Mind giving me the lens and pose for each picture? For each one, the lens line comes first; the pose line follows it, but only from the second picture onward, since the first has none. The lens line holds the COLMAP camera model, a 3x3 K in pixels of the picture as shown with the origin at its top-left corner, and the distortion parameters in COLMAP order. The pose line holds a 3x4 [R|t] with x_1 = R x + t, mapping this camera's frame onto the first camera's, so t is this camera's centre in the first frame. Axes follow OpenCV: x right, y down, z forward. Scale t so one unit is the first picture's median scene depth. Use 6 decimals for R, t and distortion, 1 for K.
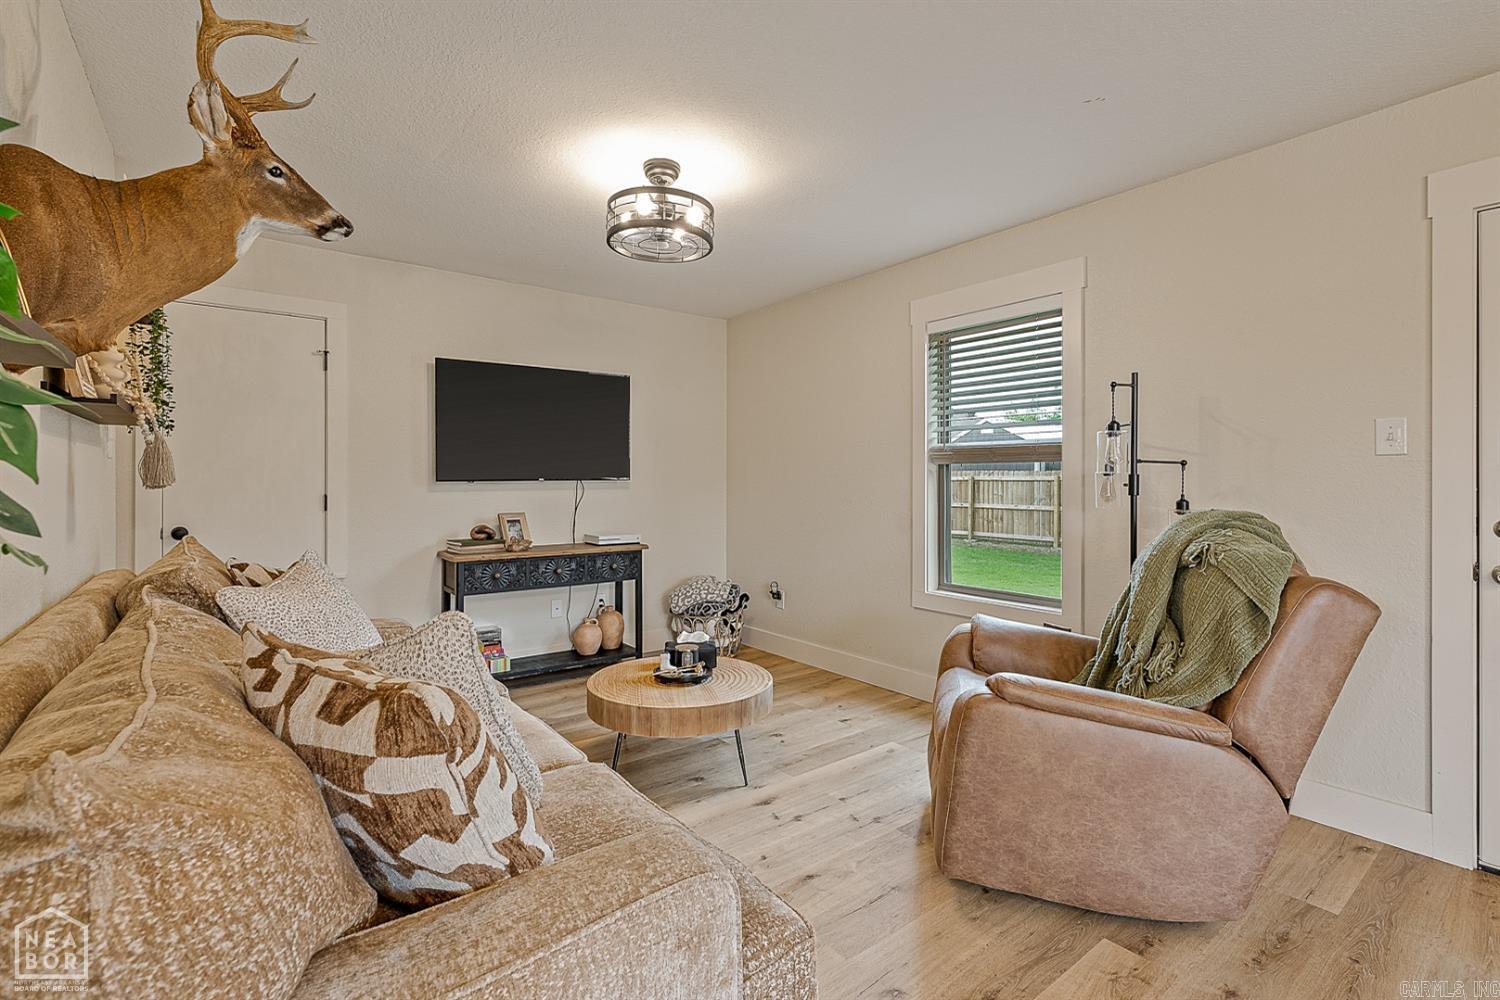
lens RADIAL K [[679.7, 0, 751.6], [0, 679.7, 475.0], [0, 0, 1]] dist [-0.001502, -0.000314]
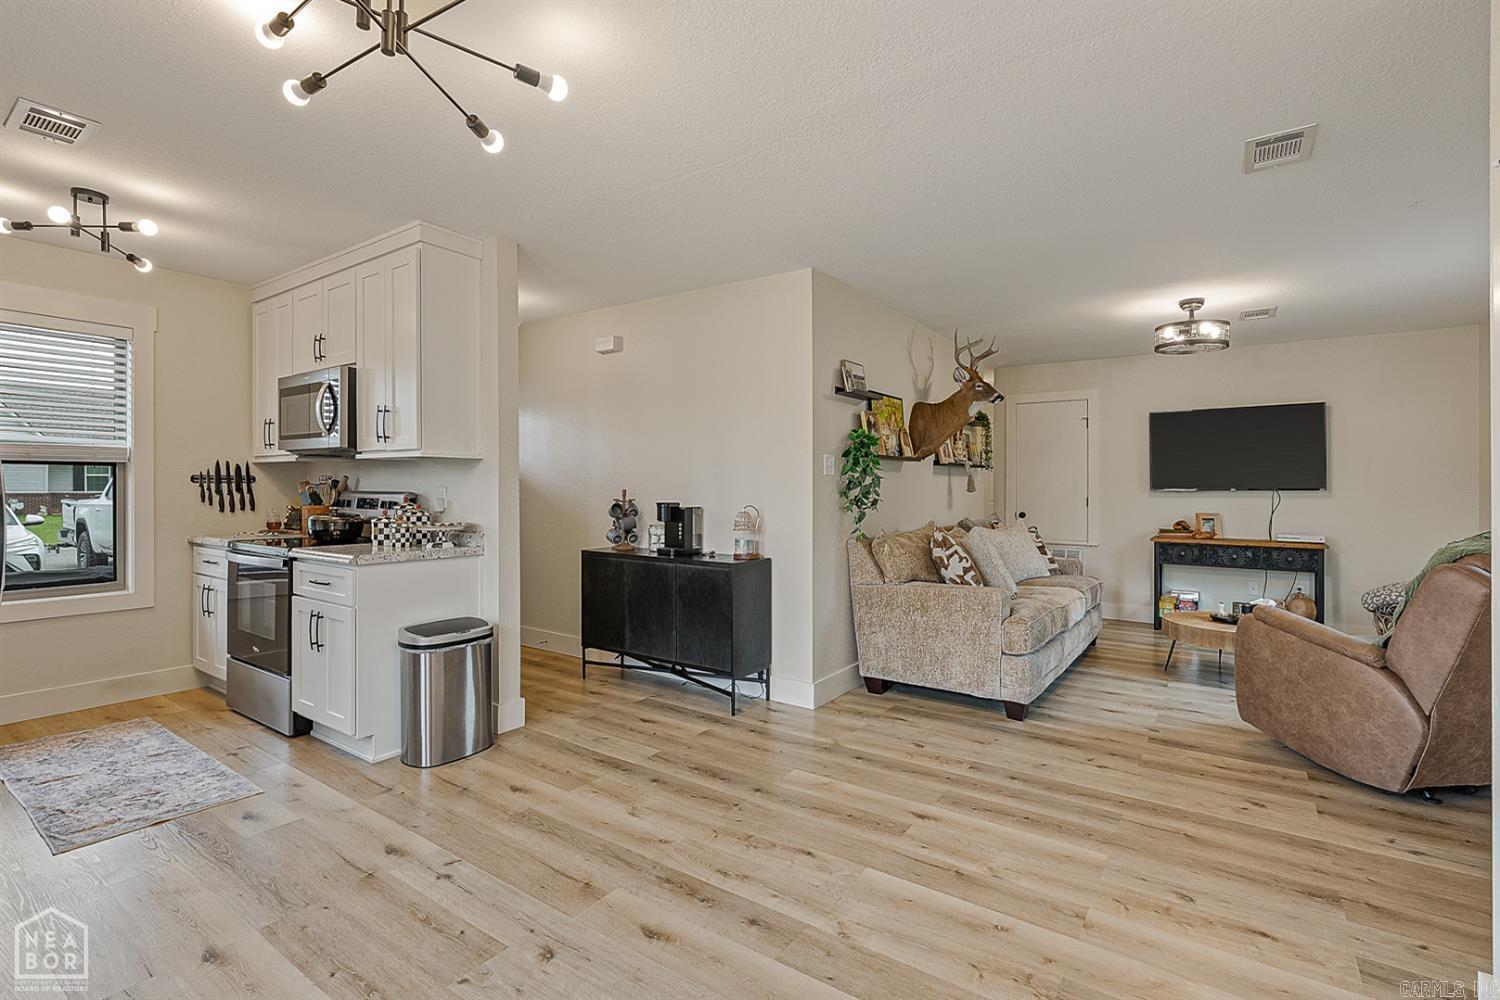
lens RADIAL K [[684.0, 0, 760.7], [0, 684.0, 488.8], [0, 0, 1]] dist [0.000419, 0.000257]
pose [[0.298040, 0.000735, -0.954553, 0.766812], [0.004688, 0.999987, 0.002233, -0.002844], [0.954542, -0.005140, 0.298032, -0.331470]]
